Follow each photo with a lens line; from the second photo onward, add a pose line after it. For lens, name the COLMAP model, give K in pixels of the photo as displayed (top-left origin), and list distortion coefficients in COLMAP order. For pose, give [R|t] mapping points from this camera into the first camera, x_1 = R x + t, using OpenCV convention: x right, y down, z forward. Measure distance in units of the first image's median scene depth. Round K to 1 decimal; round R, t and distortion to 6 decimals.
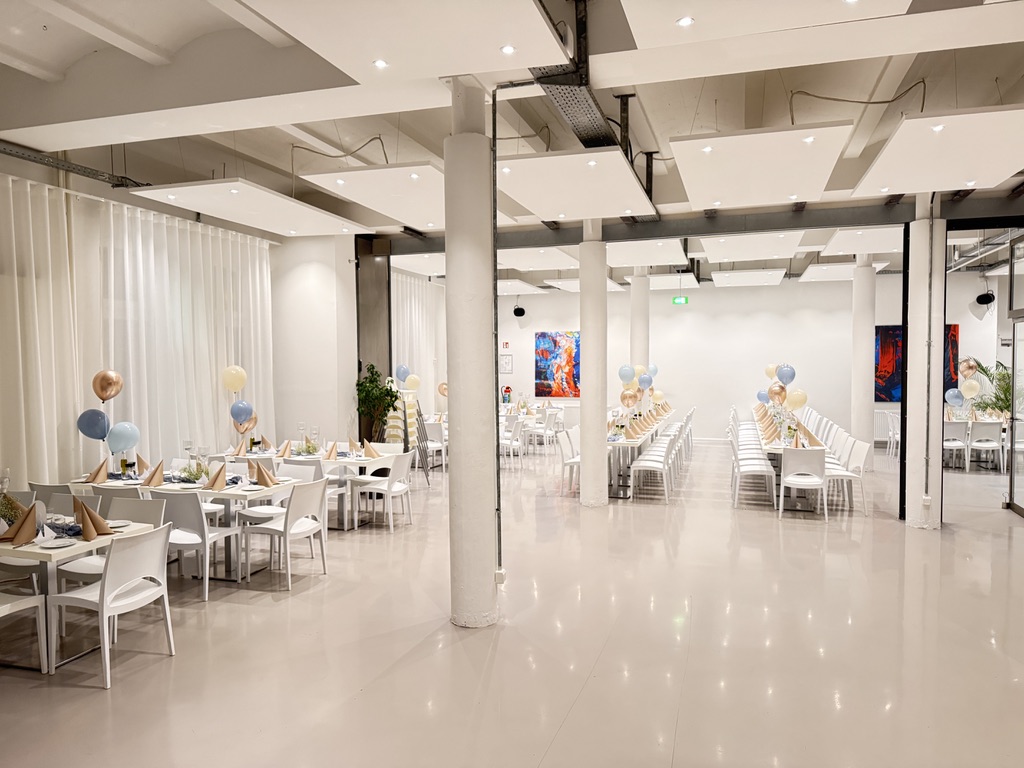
lens RADIAL K [[722.2, 0, 515.3], [0, 722.2, 389.3], [0, 0, 1]] dist [0.070390, -0.097091]
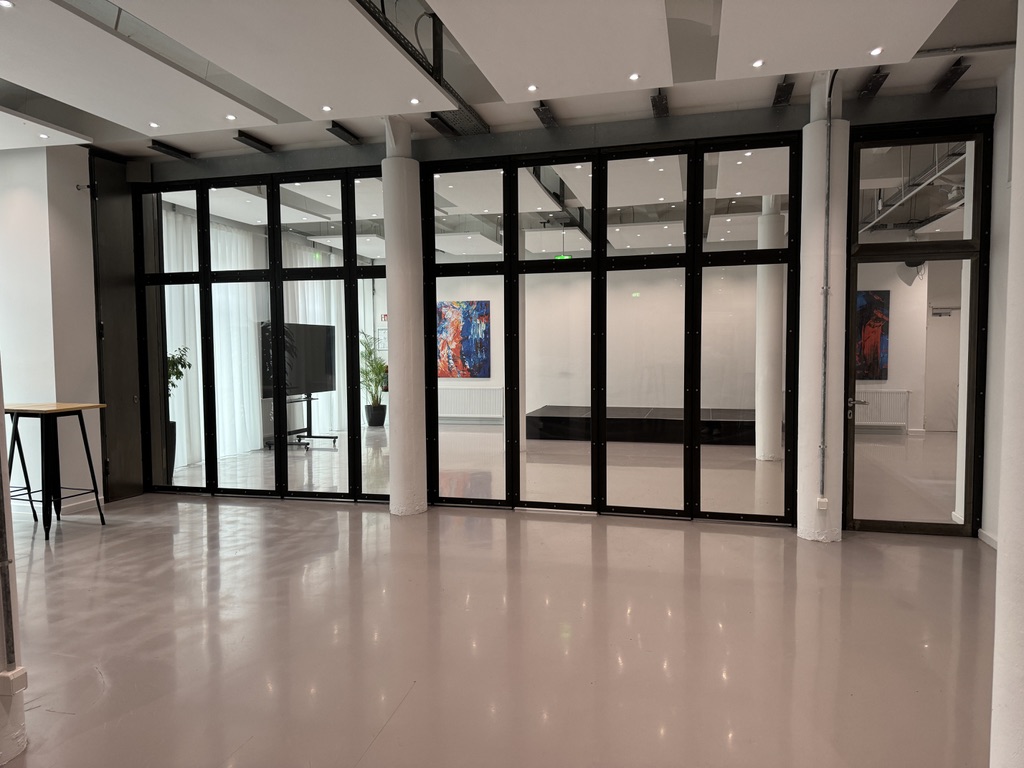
lens RADIAL K [[722.2, 0, 515.3], [0, 722.2, 389.3], [0, 0, 1]] dist [0.070390, -0.097091]
pose [[0.998211, -0.005389, 0.059548, 0.209545], [0.004301, 0.999822, 0.018385, 0.021388], [-0.059636, -0.018096, 0.998056, 0.283683]]
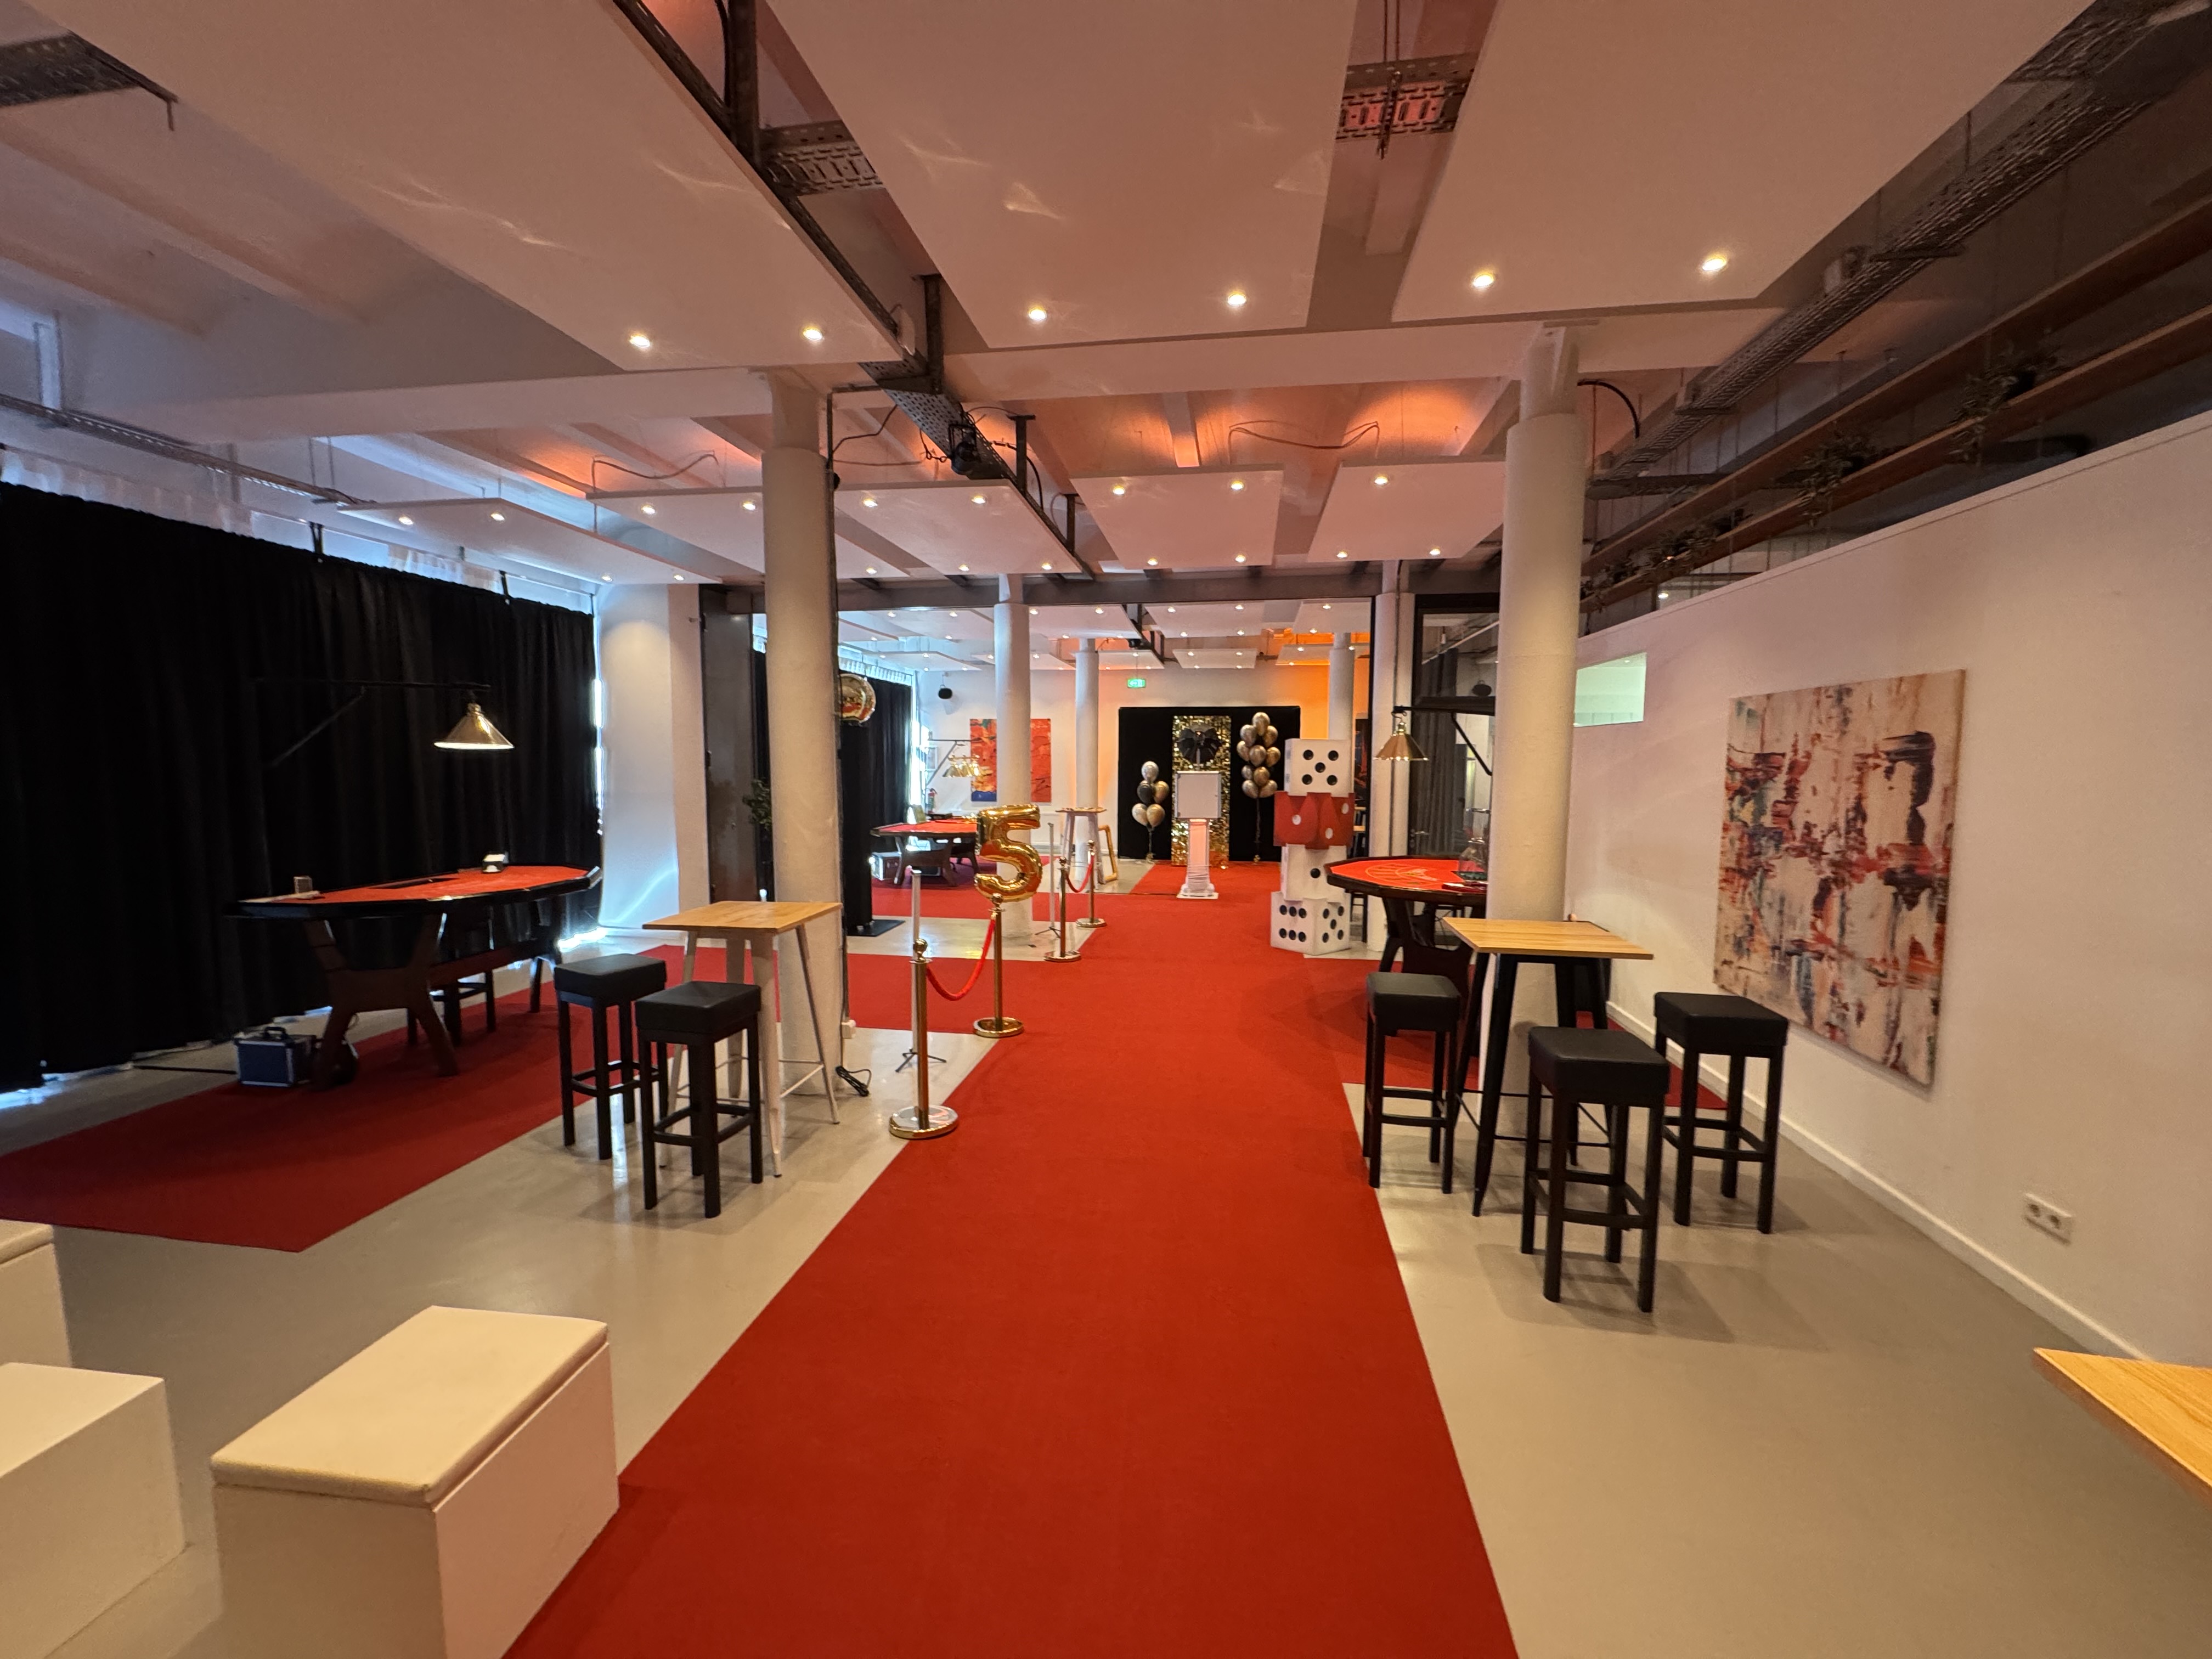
lens RADIAL K [[886.1, 0, 1109.1], [0, 886.1, 831.4], [0, 0, 1]] dist [-0.002460, -0.000664]
pose [[0.987728, -0.003932, 0.156133, 0.070578], [-0.002926, 0.999042, 0.043666, 0.002372], [-0.156155, -0.043587, 0.986770, 0.015274]]
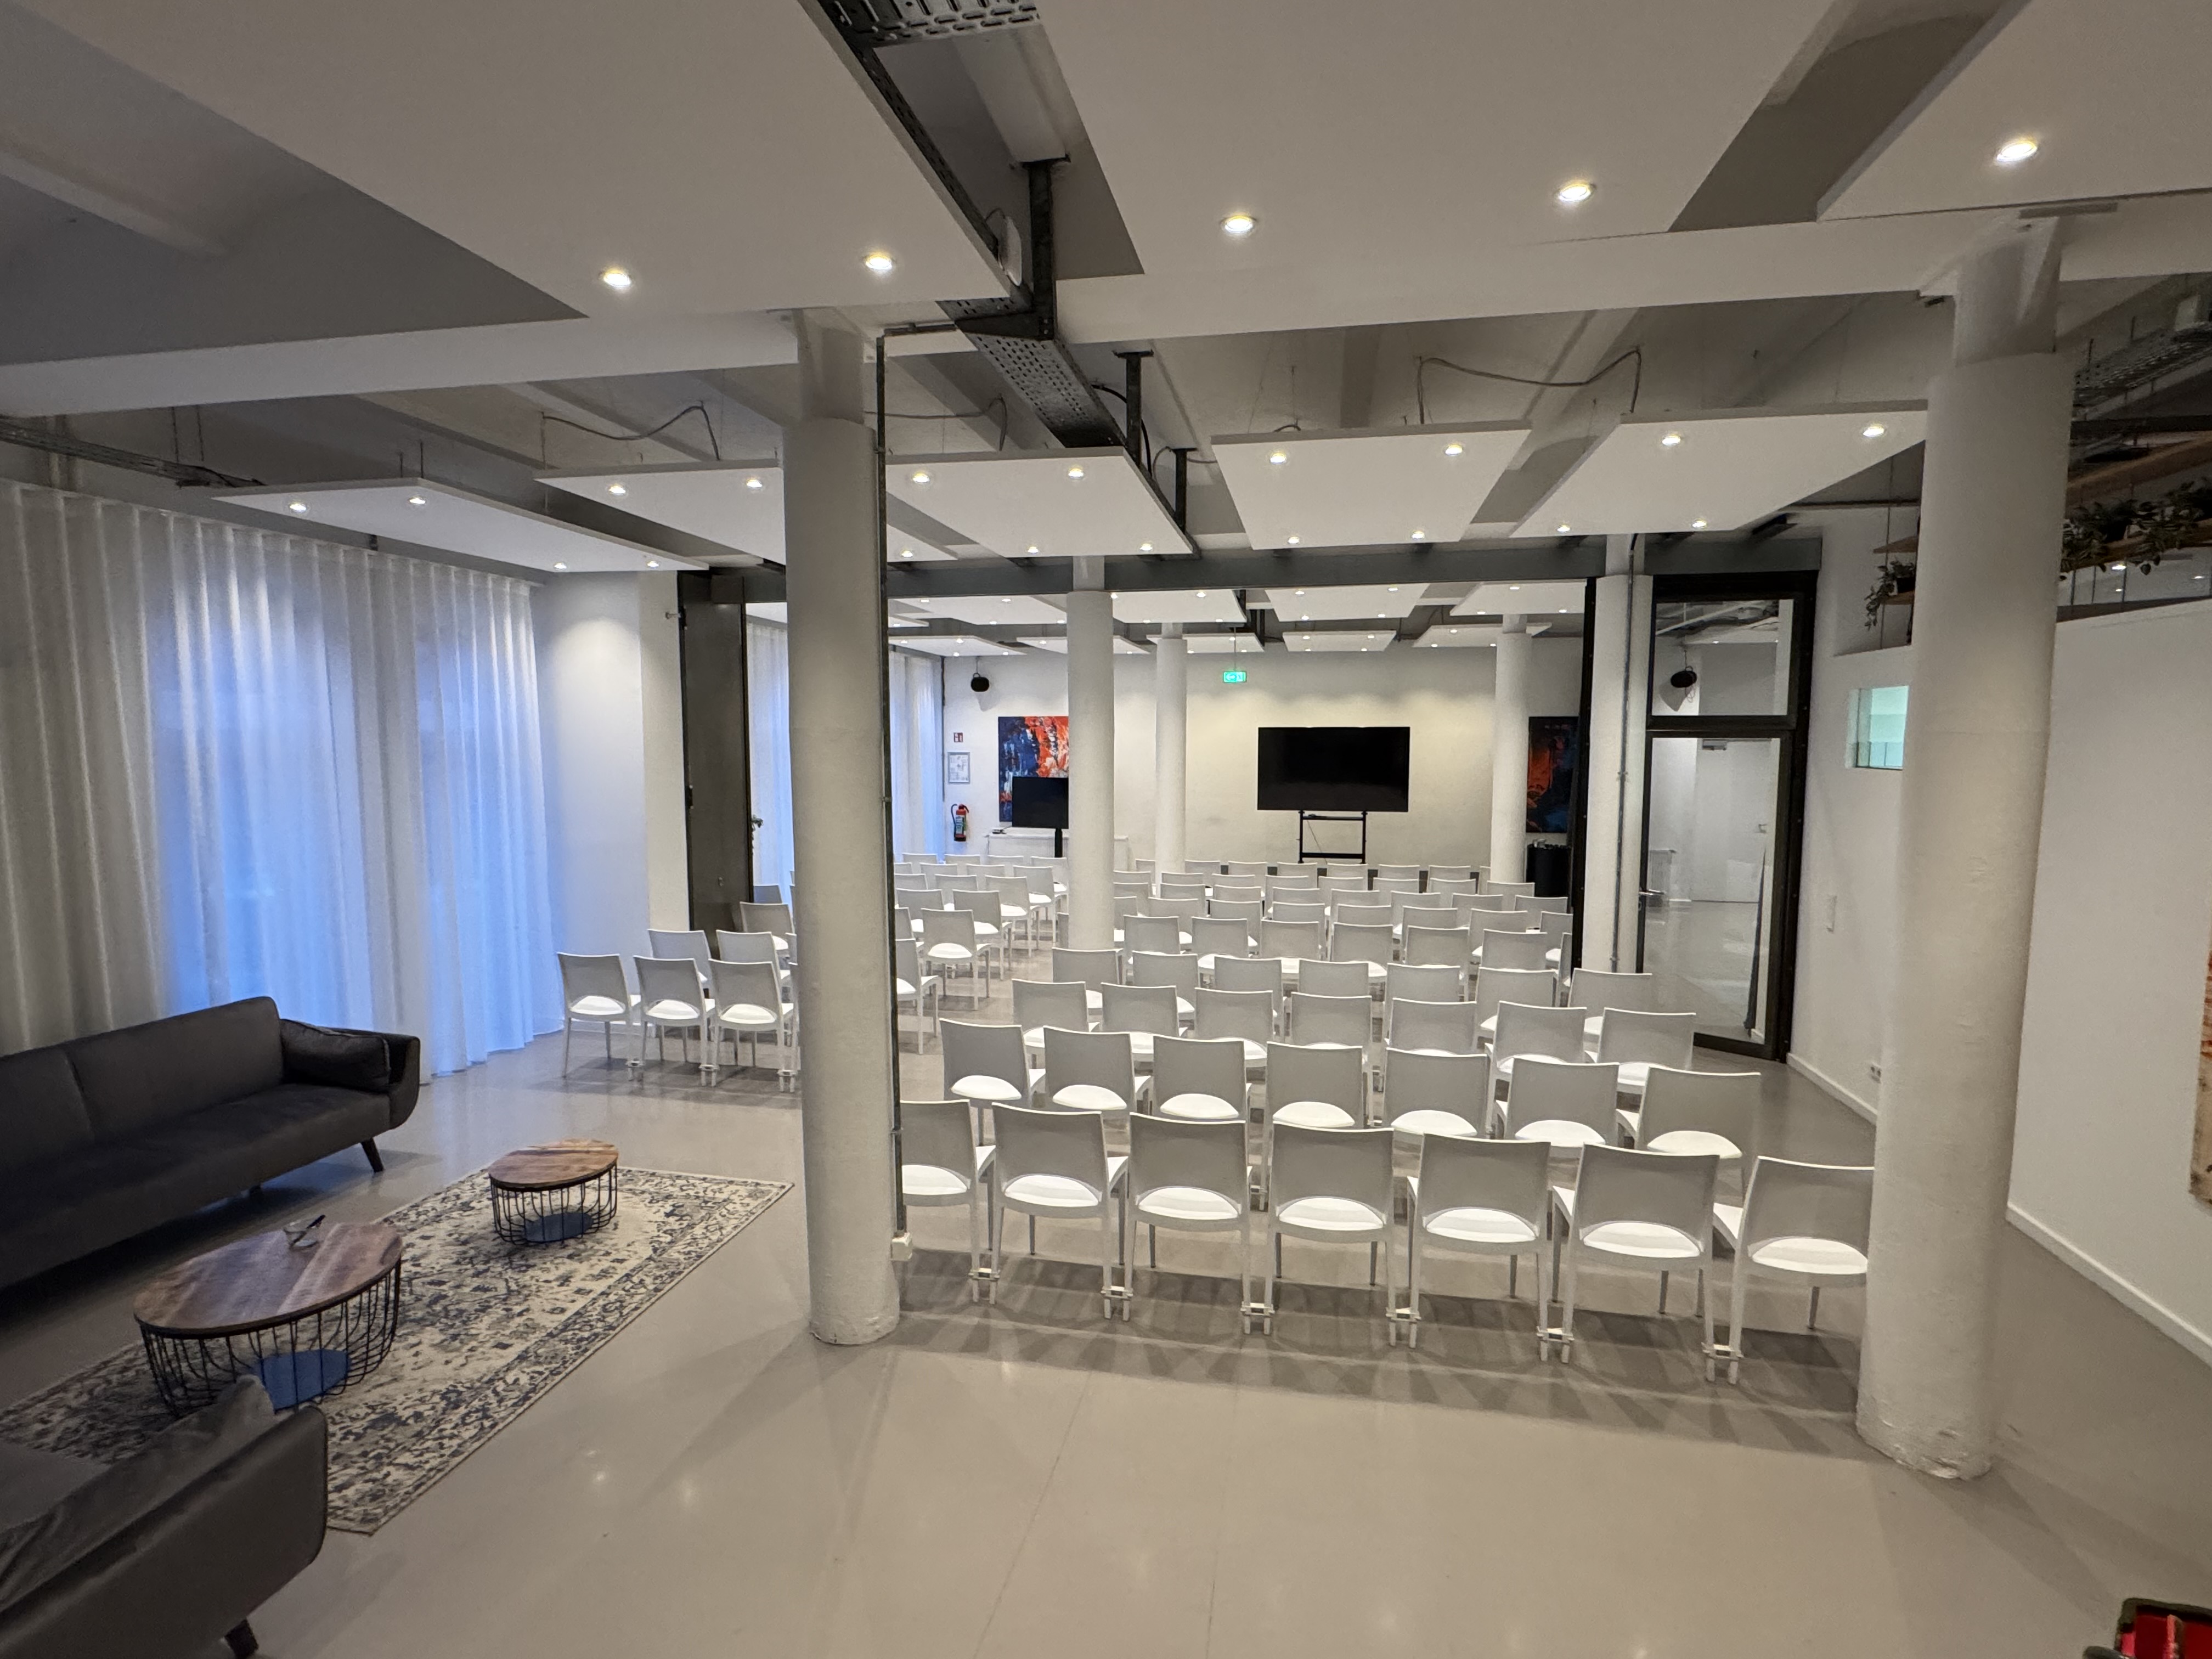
lens RADIAL K [[1094.1, 0, 1106.0], [0, 1094.1, 829.5], [0, 0, 1]] dist [-0.003949, 0.000985]
pose [[0.994383, -0.002976, 0.105802, 0.030013], [-0.001950, 0.998920, 0.046430, -0.060029], [-0.105826, -0.046376, 0.993303, 0.119718]]
